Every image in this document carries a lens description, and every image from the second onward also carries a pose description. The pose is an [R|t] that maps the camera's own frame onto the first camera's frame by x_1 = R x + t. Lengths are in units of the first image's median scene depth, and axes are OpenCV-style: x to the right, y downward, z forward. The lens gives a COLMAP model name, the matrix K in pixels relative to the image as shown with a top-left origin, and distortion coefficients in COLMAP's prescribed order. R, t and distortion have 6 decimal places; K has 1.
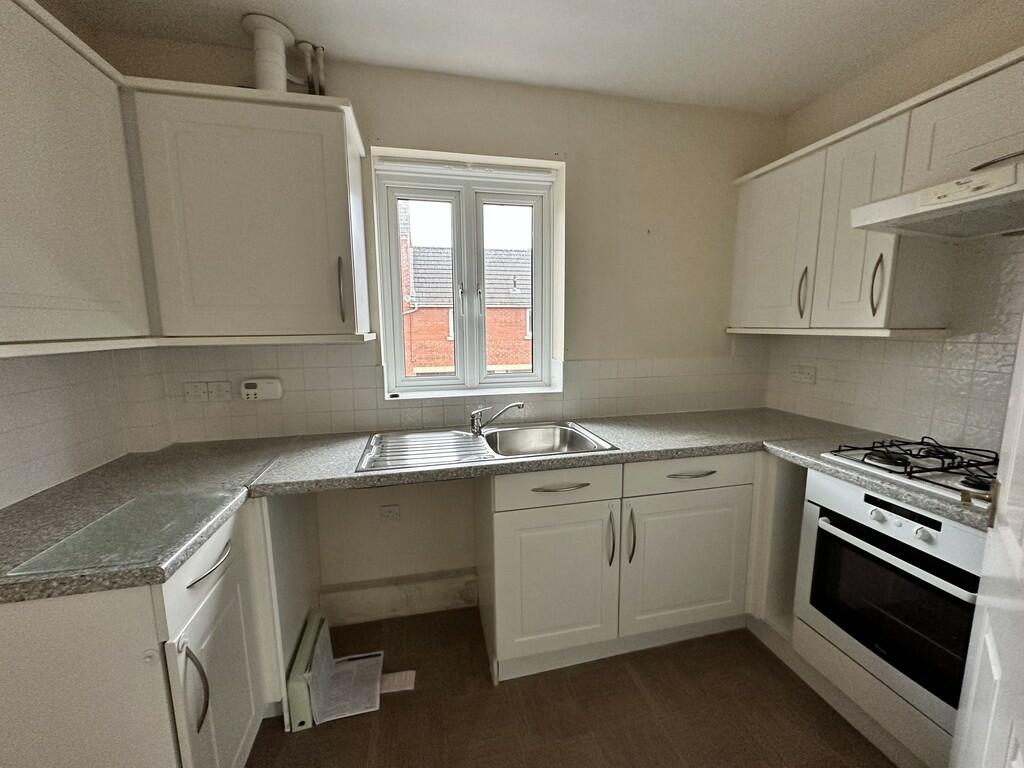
lens RADIAL K [[411.3, 0, 509.1], [0, 411.3, 380.1], [0, 0, 1]] dist [0.009280, -0.000143]
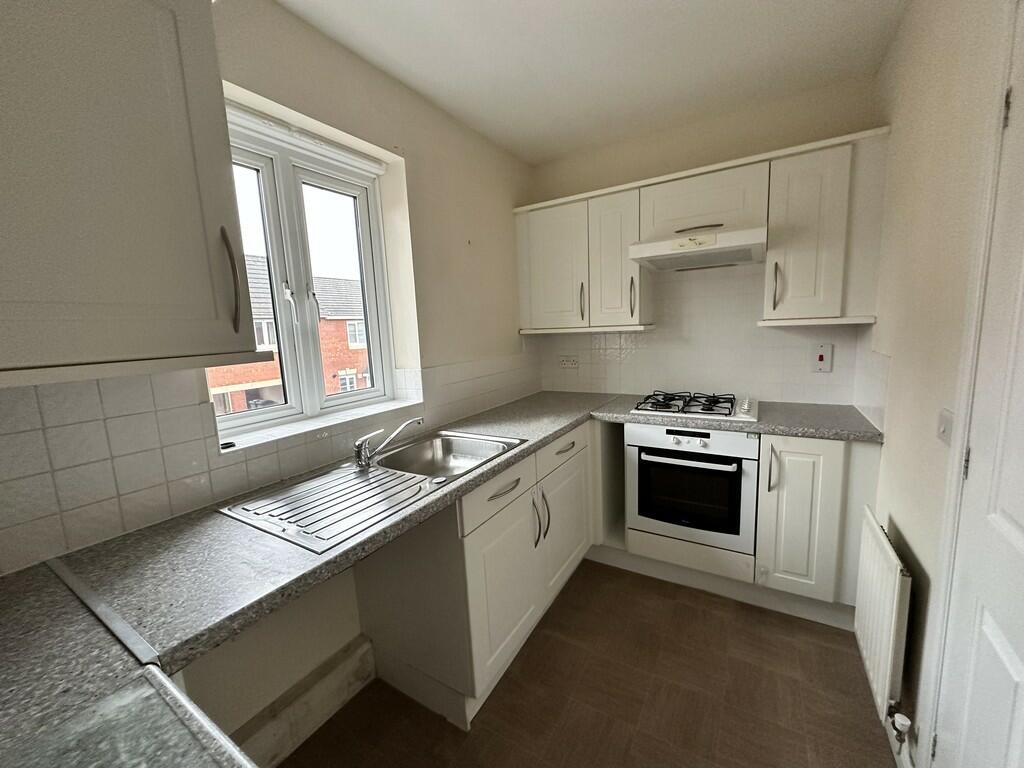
lens RADIAL K [[411.3, 0, 517.7], [0, 411.3, 378.2], [0, 0, 1]] dist [0.009280, -0.000143]
pose [[0.695660, -0.116538, 0.708856, -0.516436], [0.133425, 0.990545, 0.031908, -0.034994], [-0.705872, 0.072382, 0.704631, 0.240208]]
